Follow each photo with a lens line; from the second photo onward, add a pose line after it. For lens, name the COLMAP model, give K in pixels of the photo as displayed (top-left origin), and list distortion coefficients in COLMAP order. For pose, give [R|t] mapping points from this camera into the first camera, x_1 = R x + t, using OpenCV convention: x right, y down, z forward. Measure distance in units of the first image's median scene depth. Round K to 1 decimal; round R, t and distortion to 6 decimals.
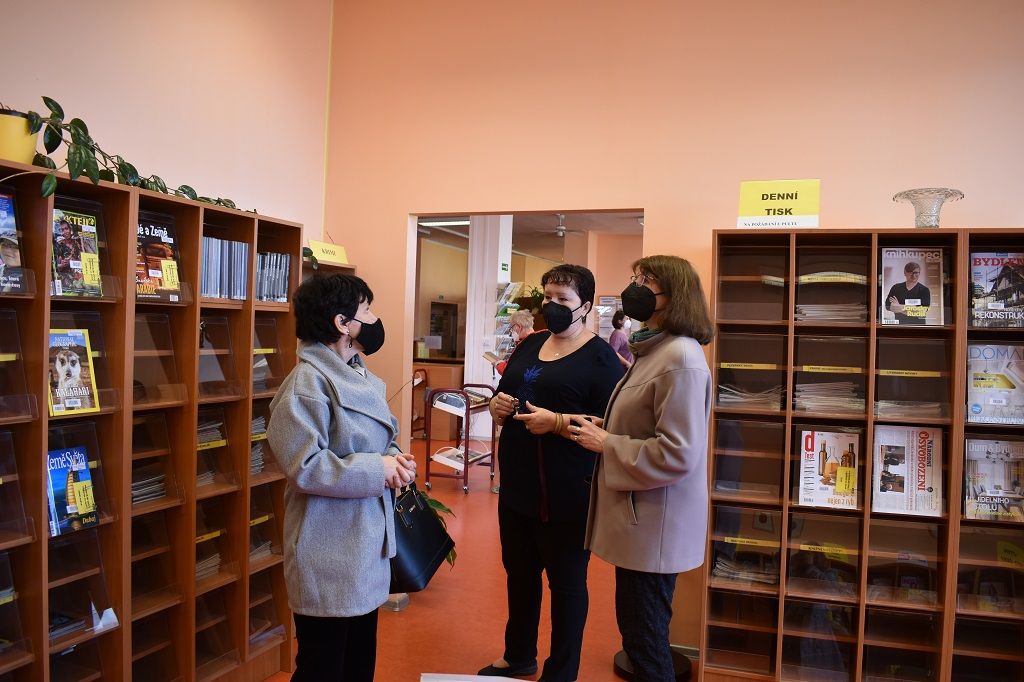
lens RADIAL K [[812.2, 0, 512.0], [0, 812.2, 341.0], [0, 0, 1]] dist [-0.074794, 0.002933]
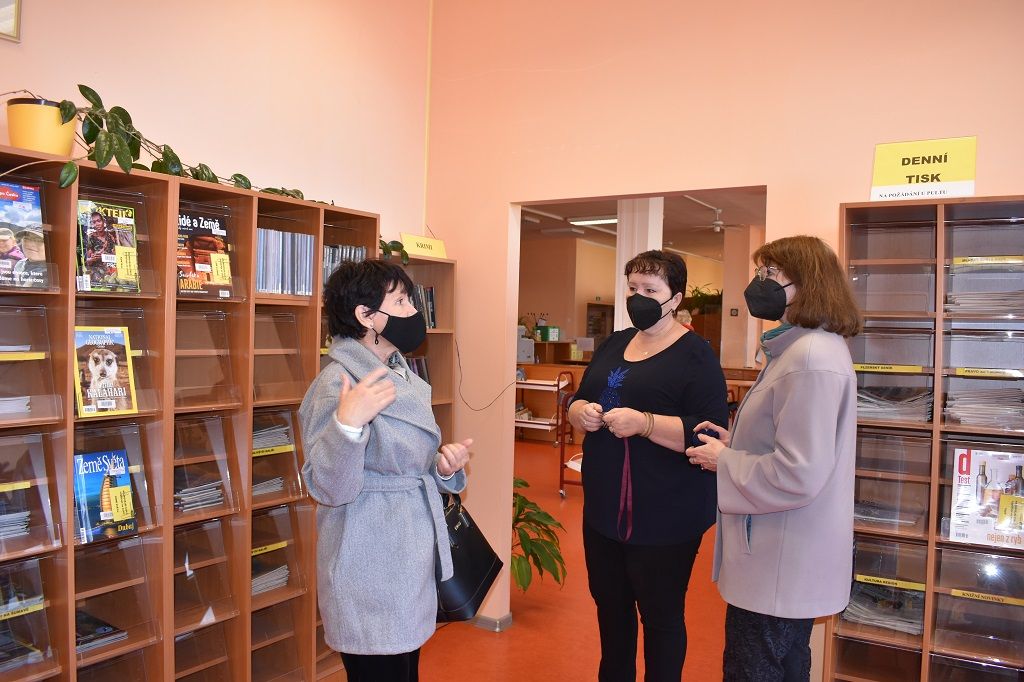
lens RADIAL K [[812.2, 0, 512.0], [0, 812.2, 341.0], [0, 0, 1]] dist [-0.074794, 0.002933]
pose [[0.978004, -0.003437, -0.208558, 0.108296], [0.002691, 0.999989, -0.003864, 0.006719], [0.208569, 0.003217, 0.978002, 0.150922]]
